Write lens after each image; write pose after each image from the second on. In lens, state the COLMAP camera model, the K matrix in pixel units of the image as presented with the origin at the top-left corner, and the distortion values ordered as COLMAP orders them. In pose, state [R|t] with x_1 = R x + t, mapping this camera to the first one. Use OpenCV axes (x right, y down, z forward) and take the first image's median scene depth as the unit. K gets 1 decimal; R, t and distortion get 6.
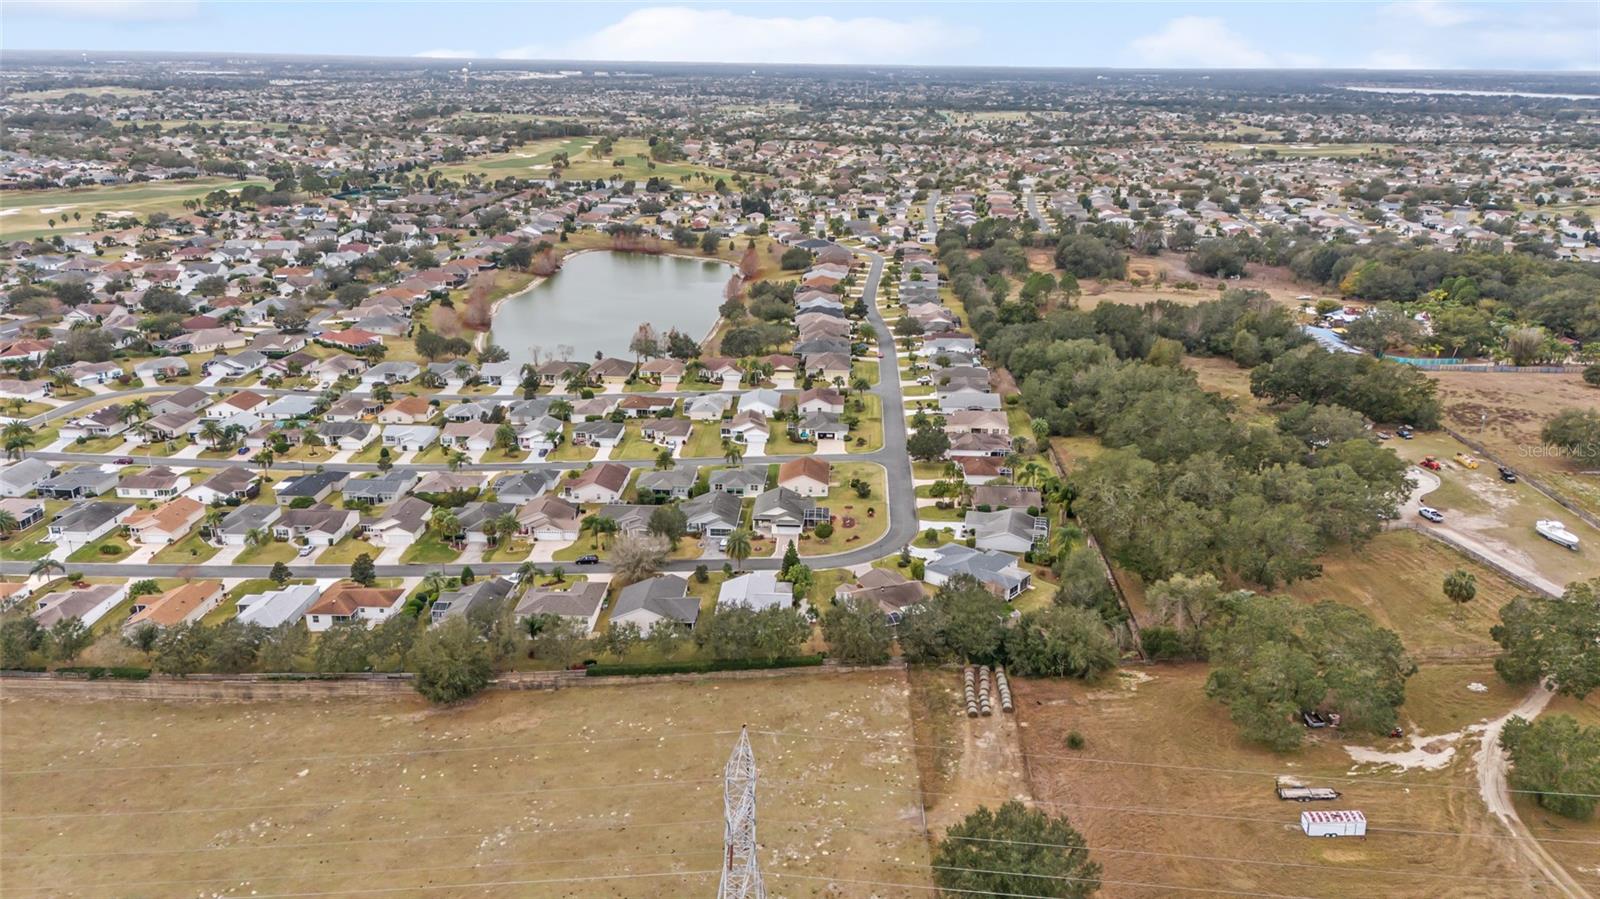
lens RADIAL K [[1182.4, 0, 800.0], [0, 1182.4, 449.5], [0, 0, 1]] dist [0.101671, -0.124286]
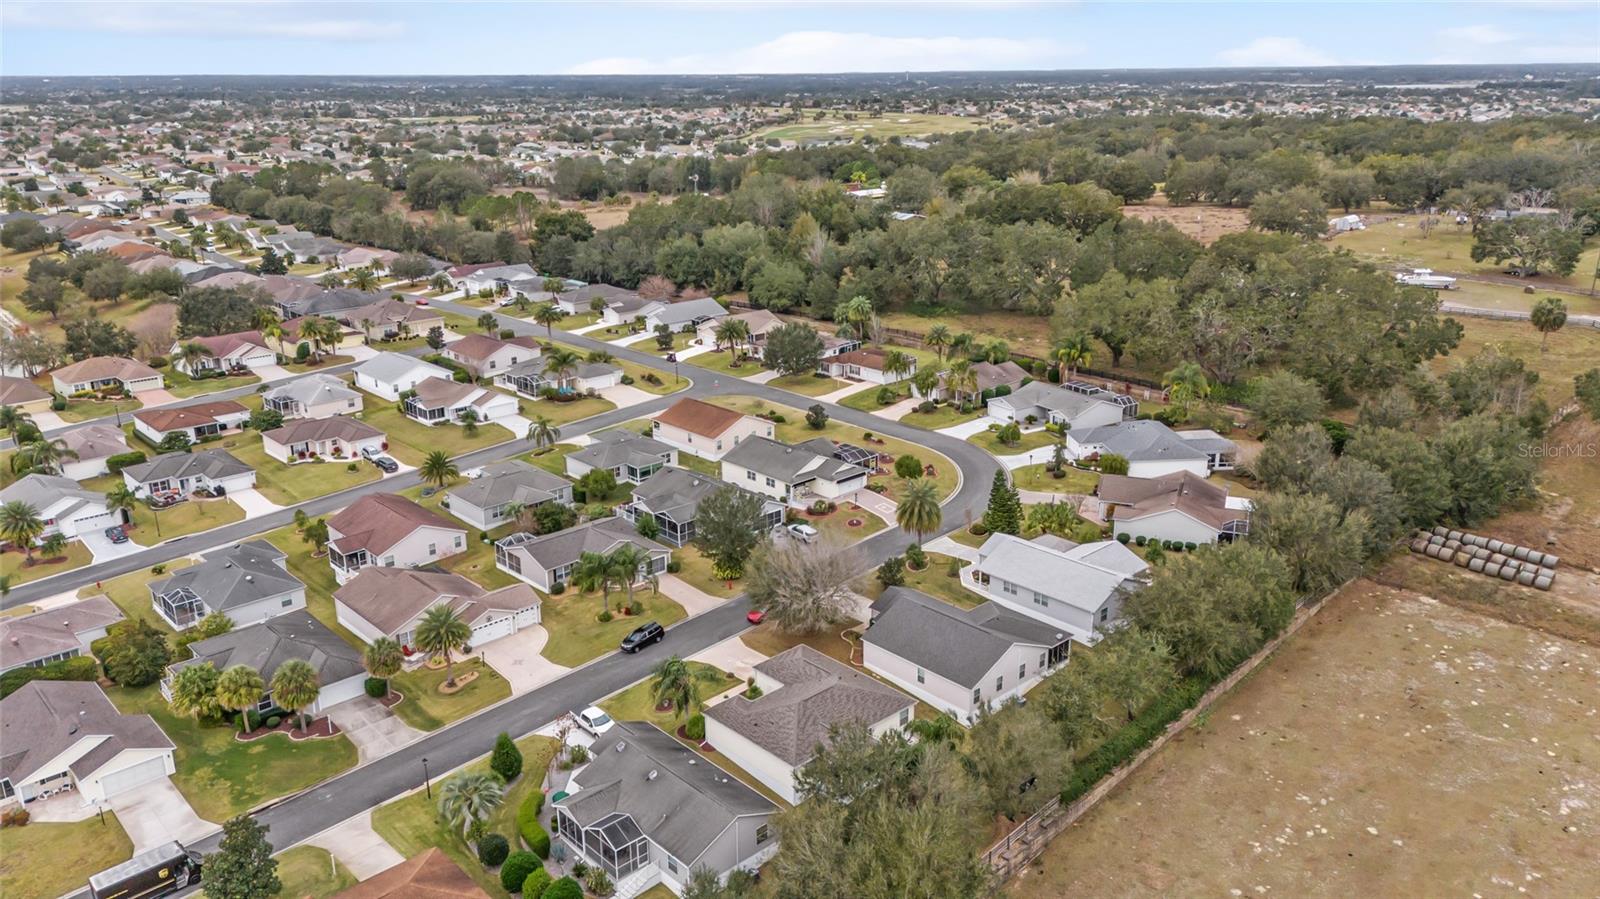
lens RADIAL K [[1182.4, 0, 800.0], [0, 1182.4, 449.5], [0, 0, 1]] dist [0.101671, -0.124286]
pose [[0.693866, -0.234168, 0.680966, -0.415979], [0.241664, 0.966530, 0.086124, -0.006941], [-0.678342, 0.104806, 0.727233, 0.557335]]
